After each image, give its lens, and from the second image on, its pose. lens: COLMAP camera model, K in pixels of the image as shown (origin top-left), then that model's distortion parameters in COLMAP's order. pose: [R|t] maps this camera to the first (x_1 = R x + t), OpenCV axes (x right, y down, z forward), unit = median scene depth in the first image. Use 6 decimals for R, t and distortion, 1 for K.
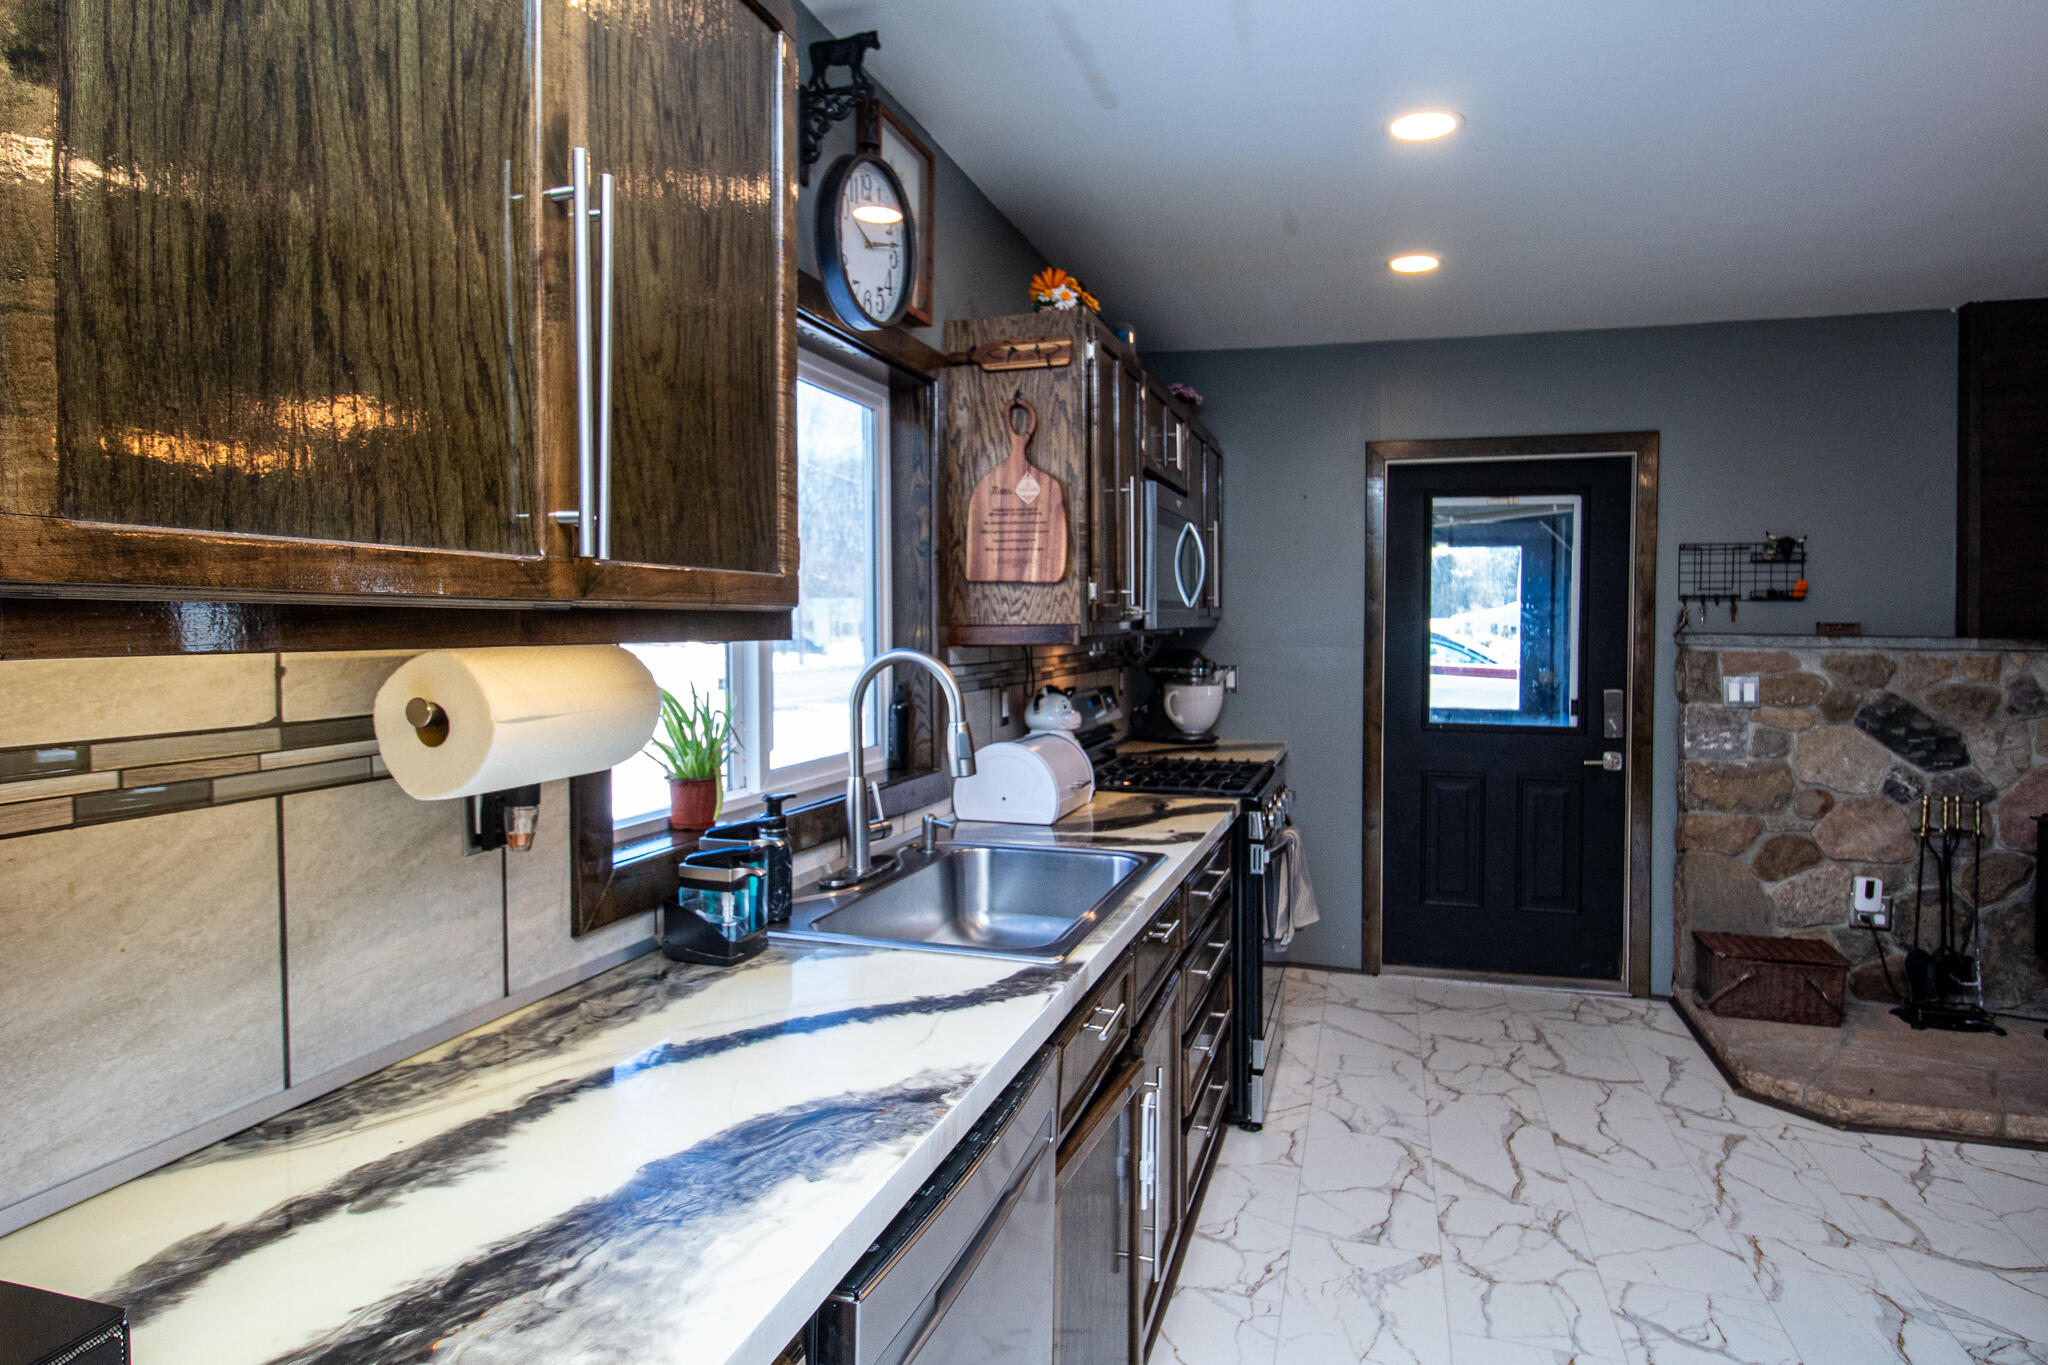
lens RADIAL K [[1227.6, 0, 1006.3], [0, 1227.6, 652.4], [0, 0, 1]] dist [0.006545, -0.007324]
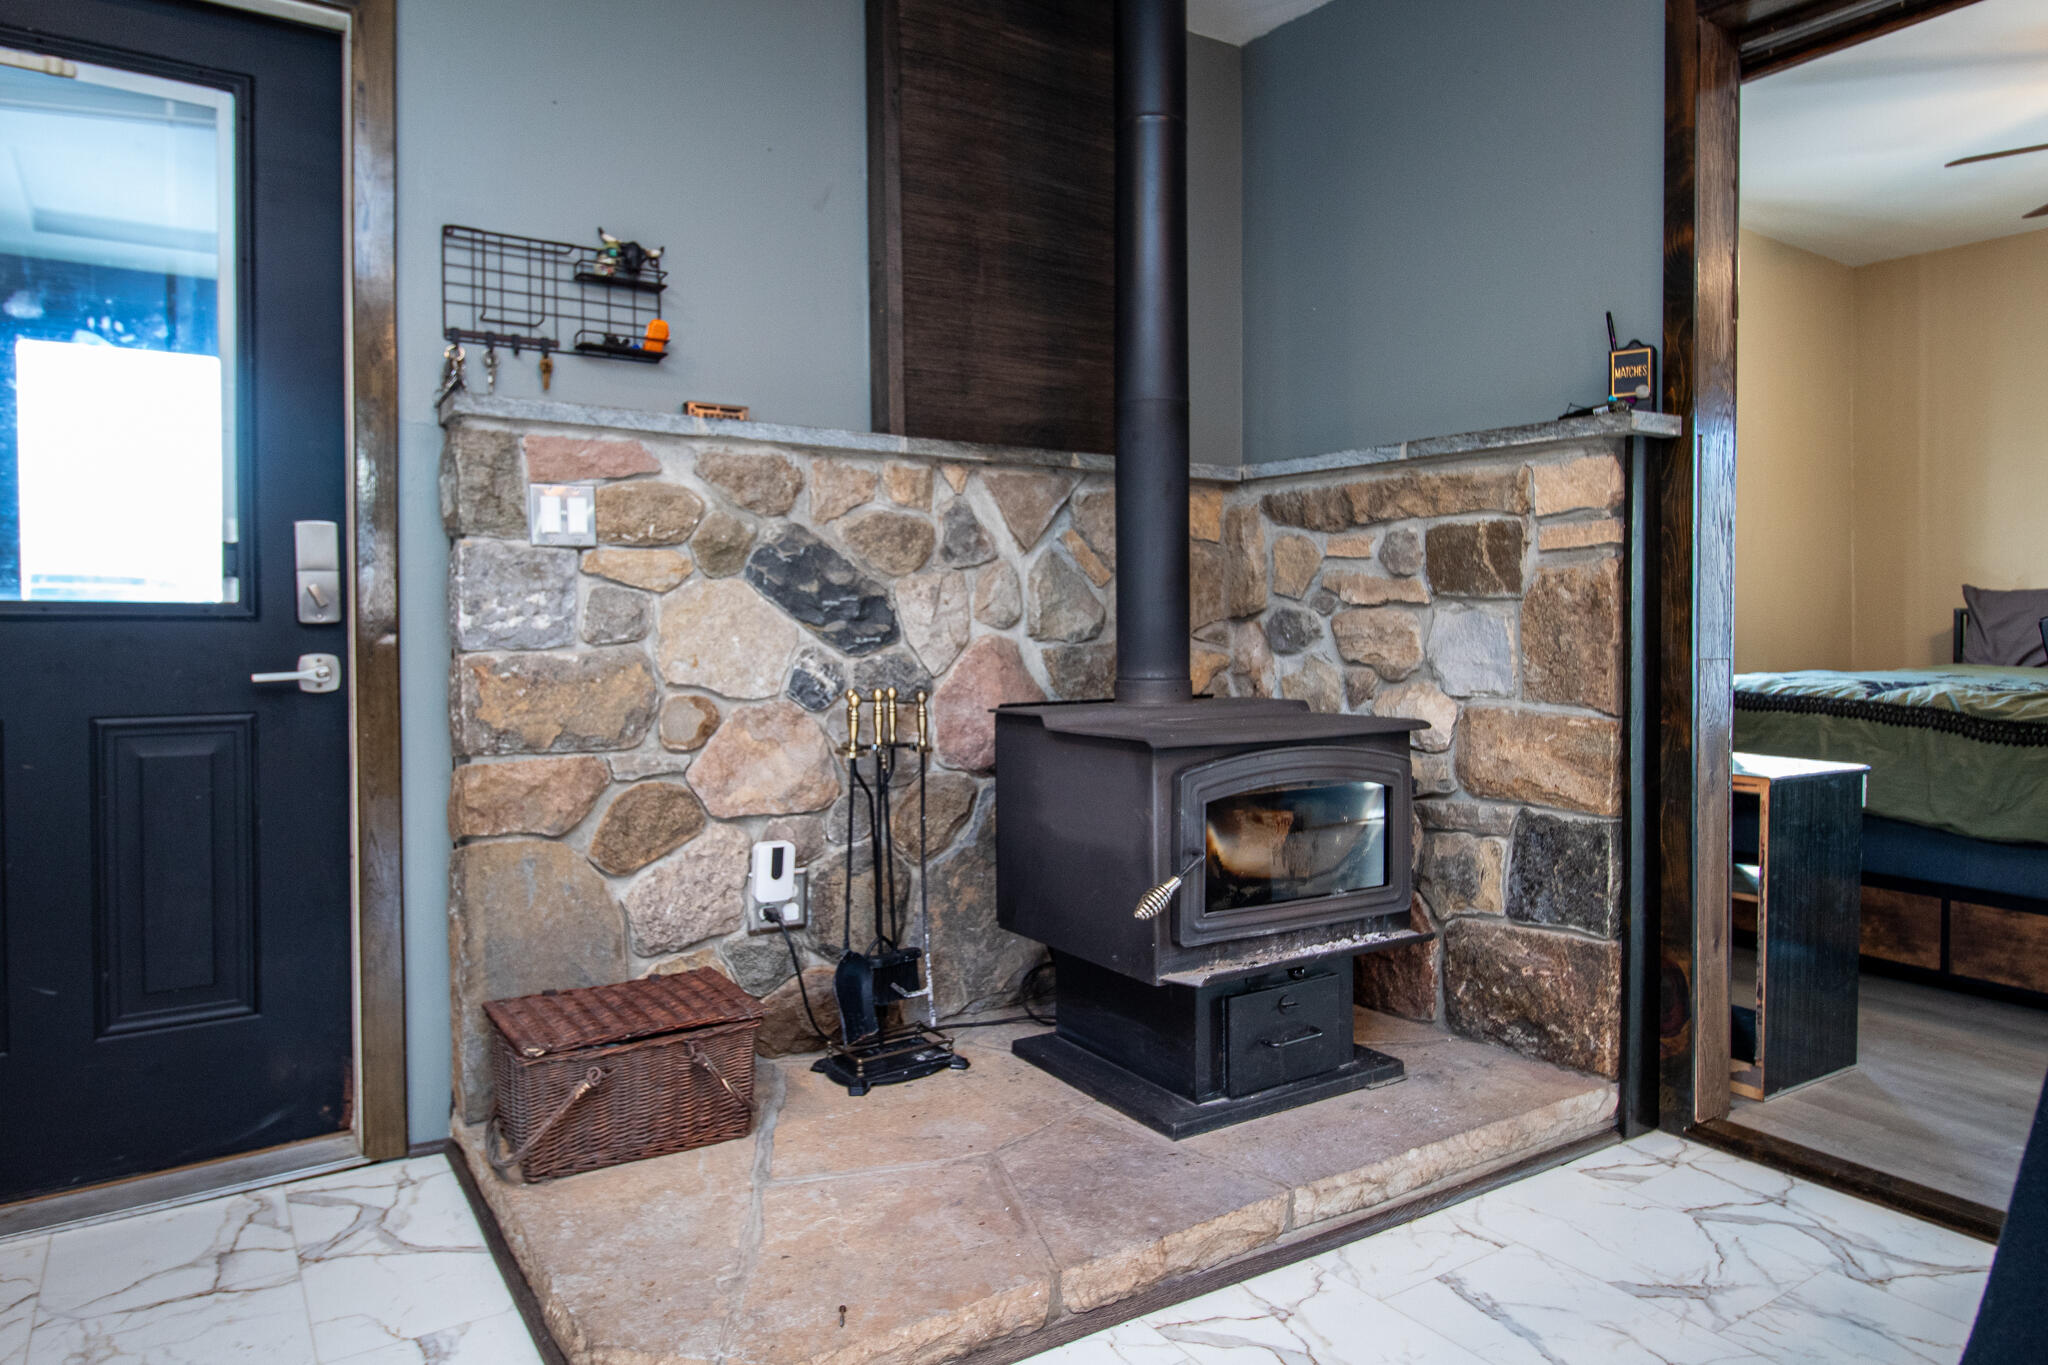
lens RADIAL K [[1227.6, 0, 1020.2], [0, 1227.6, 646.9], [0, 0, 1]] dist [0.006545, -0.007324]
pose [[0.631577, -0.015774, 0.775153, 0.325470], [0.025299, 0.999680, -0.000270, 0.093225], [-0.774900, 0.019781, 0.631774, 0.538419]]
